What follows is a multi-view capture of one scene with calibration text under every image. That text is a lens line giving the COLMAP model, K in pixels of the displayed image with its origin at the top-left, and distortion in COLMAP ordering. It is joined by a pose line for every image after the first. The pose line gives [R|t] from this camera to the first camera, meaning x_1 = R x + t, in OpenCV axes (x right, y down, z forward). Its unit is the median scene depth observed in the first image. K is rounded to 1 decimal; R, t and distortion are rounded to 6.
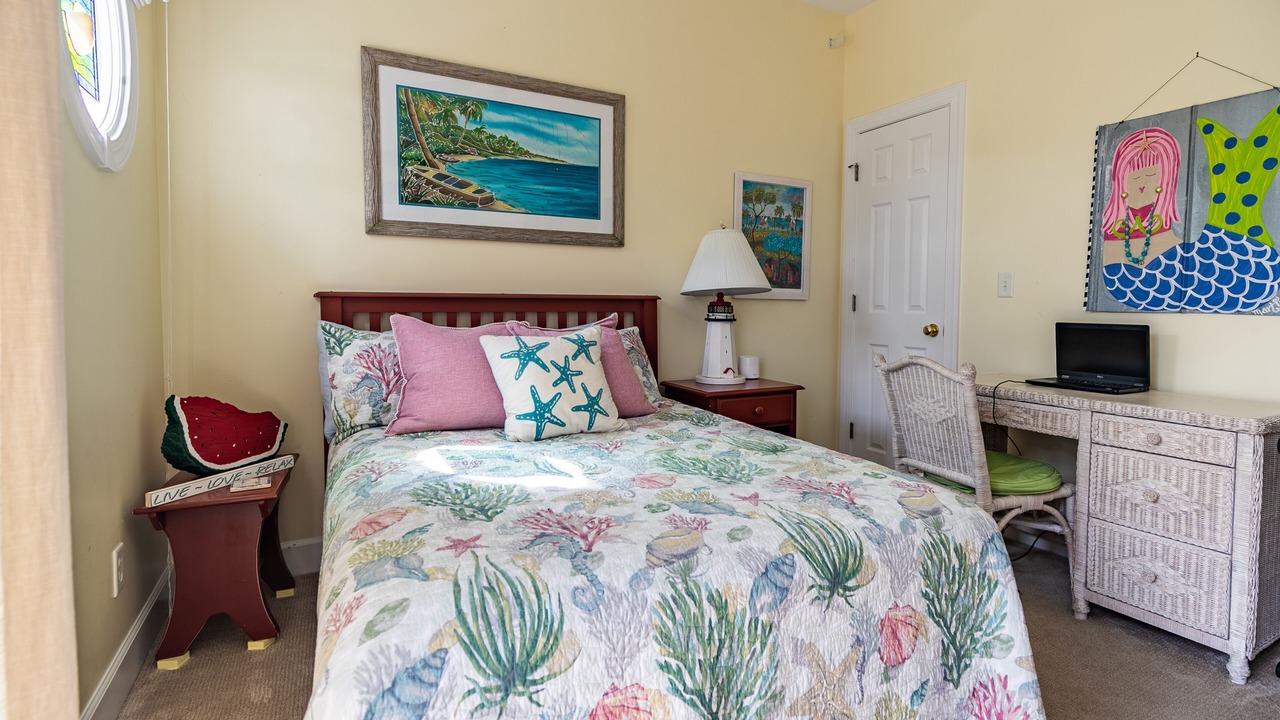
lens RADIAL K [[734.1, 0, 640.0], [0, 734.1, 360.0], [0, 0, 1]] dist [0.016048, -0.000608]
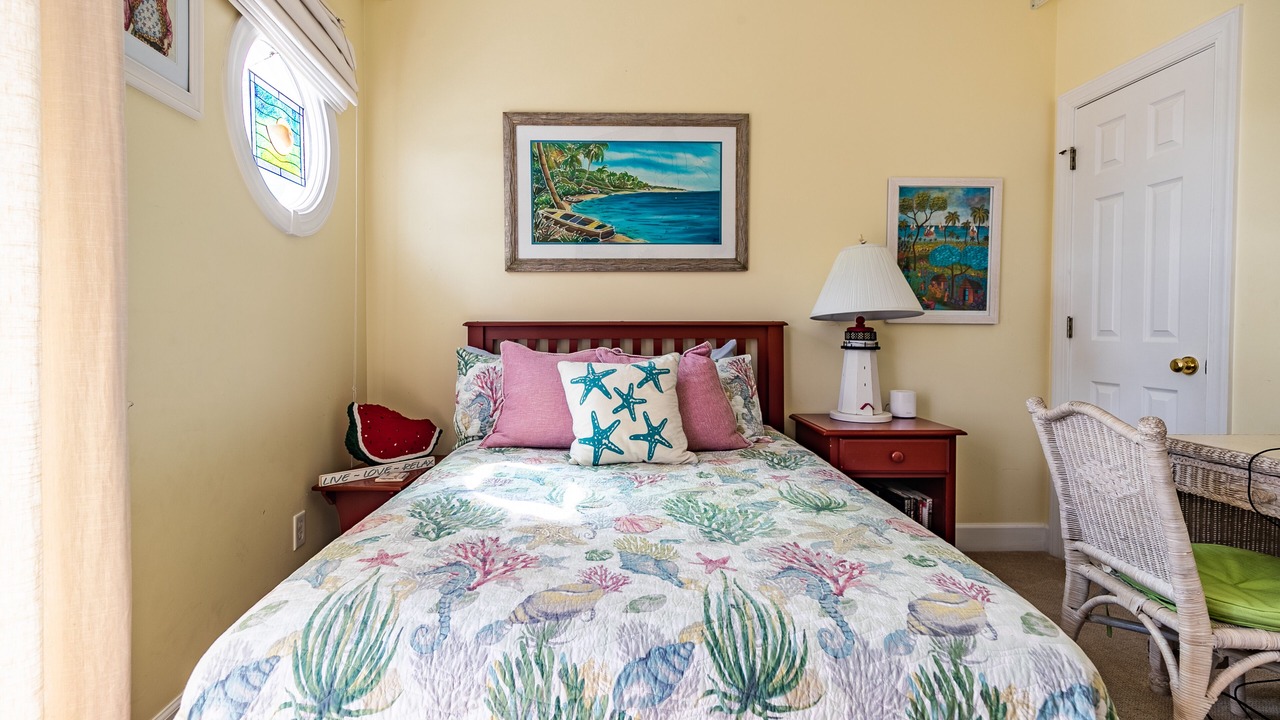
lens RADIAL K [[657.5, 0, 586.8], [0, 657.5, 358.2], [0, 0, 1]] dist [0.009704, -0.001150]
pose [[0.852115, 0.017234, -0.523070, 0.308043], [-0.034048, 0.999166, -0.022546, -0.017195], [0.522245, 0.037021, 0.851991, 0.203544]]
